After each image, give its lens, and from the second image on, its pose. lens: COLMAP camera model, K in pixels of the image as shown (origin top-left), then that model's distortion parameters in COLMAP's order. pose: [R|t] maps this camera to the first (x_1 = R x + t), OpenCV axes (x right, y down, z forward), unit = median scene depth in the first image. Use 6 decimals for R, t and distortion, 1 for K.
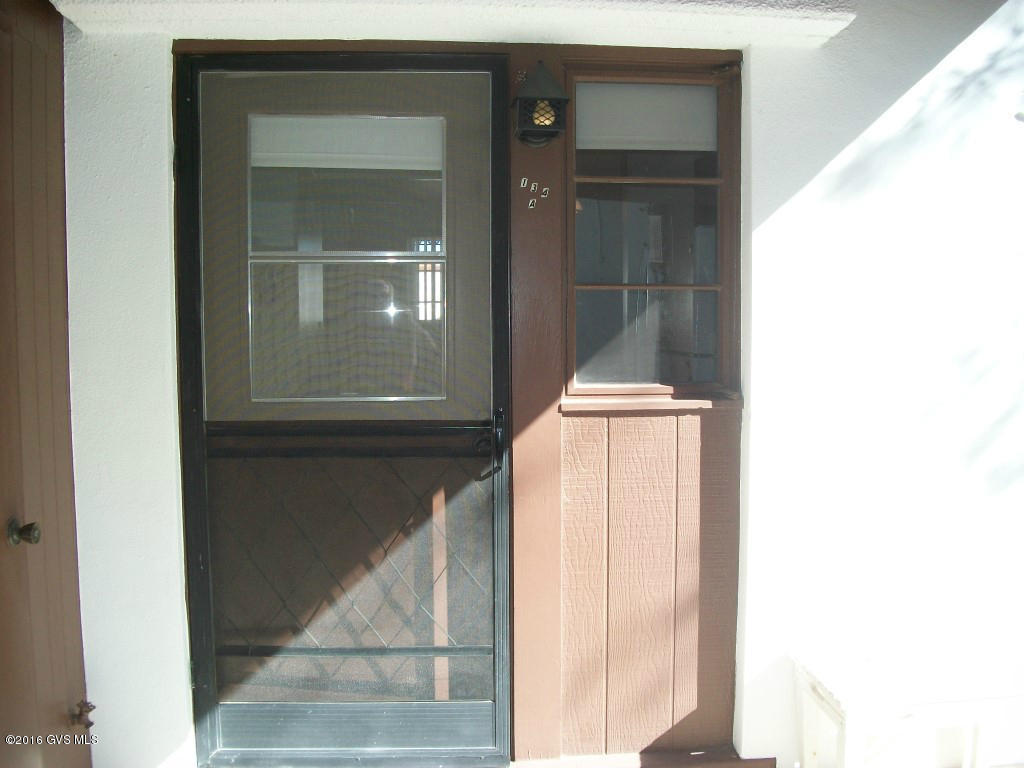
lens RADIAL K [[986.4, 0, 512.0], [0, 986.4, 384.0], [0, 0, 1]] dist [-0.161929, 0.149644]
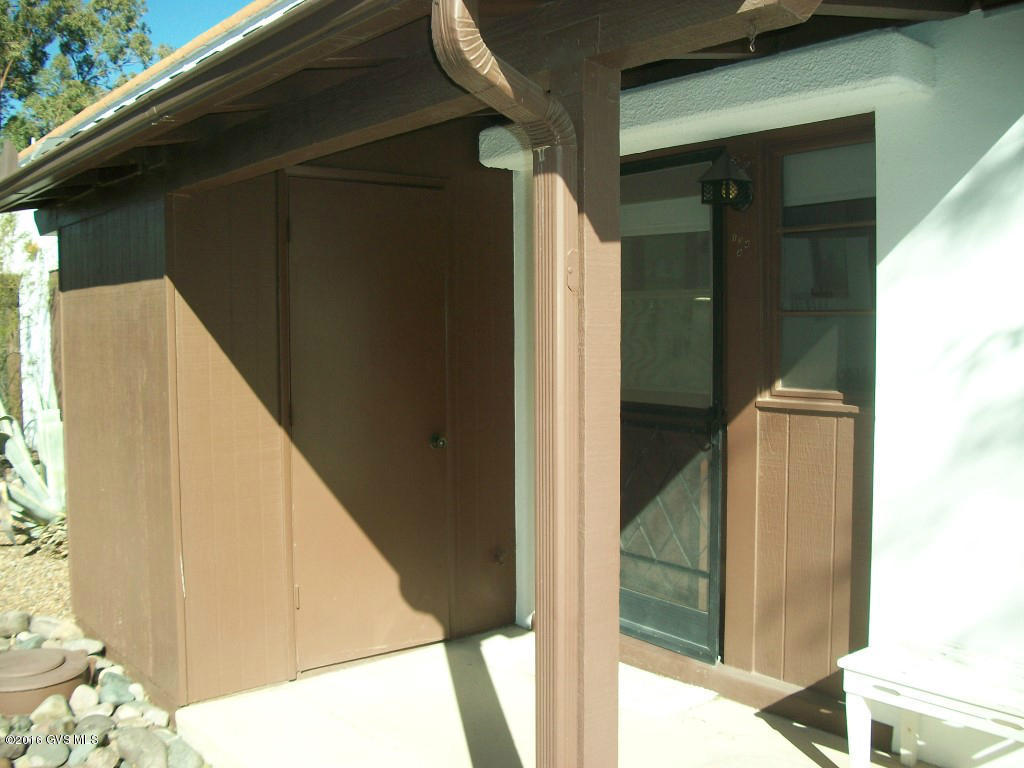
lens RADIAL K [[968.7, 0, 512.0], [0, 968.7, 384.0], [0, 0, 1]] dist [-0.127954, 0.094037]
pose [[0.570567, 0.049893, -0.819734, 0.916454], [-0.057236, 0.998142, 0.020914, -0.010826], [0.819254, 0.034985, 0.572363, -0.017430]]
